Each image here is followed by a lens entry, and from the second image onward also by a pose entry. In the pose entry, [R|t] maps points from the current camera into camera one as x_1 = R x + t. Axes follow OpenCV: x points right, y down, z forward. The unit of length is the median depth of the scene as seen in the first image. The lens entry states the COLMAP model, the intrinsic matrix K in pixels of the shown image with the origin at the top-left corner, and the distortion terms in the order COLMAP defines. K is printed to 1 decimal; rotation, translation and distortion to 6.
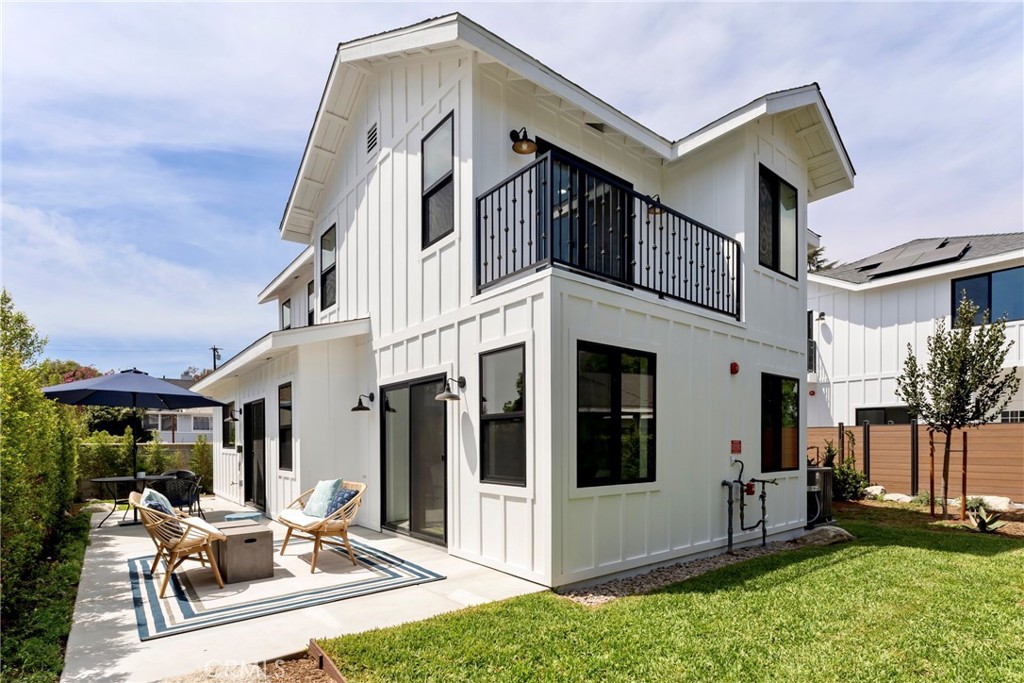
lens RADIAL K [[430.7, 0, 506.2], [0, 430.7, 345.6], [0, 0, 1]] dist [-0.001699, 0.000127]
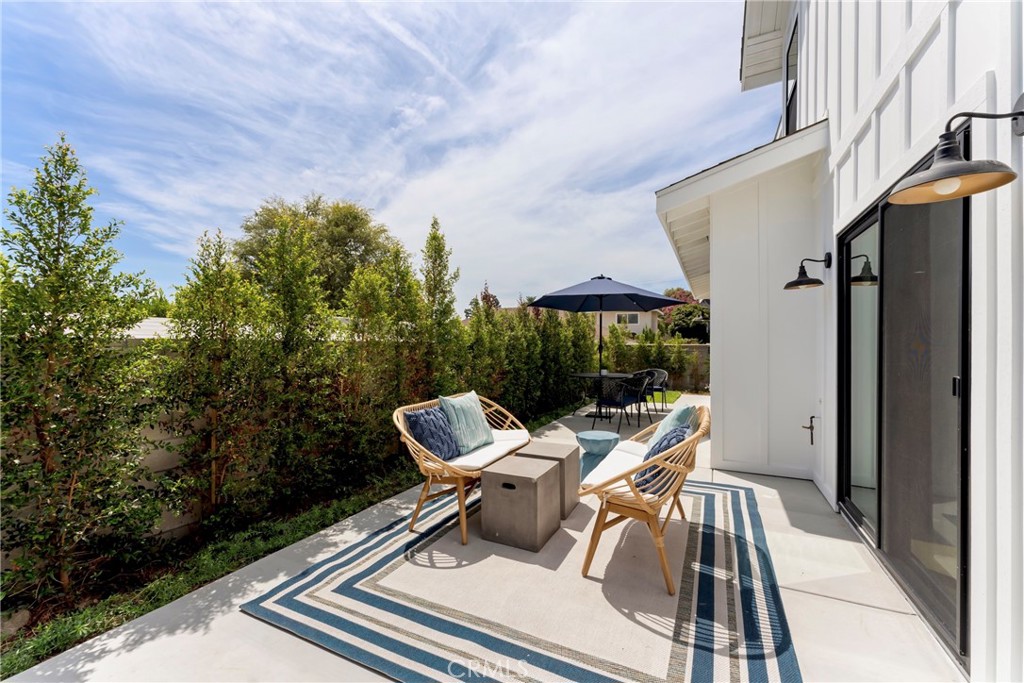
lens RADIAL K [[430.7, 0, 506.2], [0, 430.7, 345.6], [0, 0, 1]] dist [-0.001699, 0.000127]
pose [[0.447052, 0.008990, -0.894463, -0.013218], [0.189835, 0.976218, 0.104691, 0.138110], [0.874132, -0.216603, 0.434714, 0.588234]]
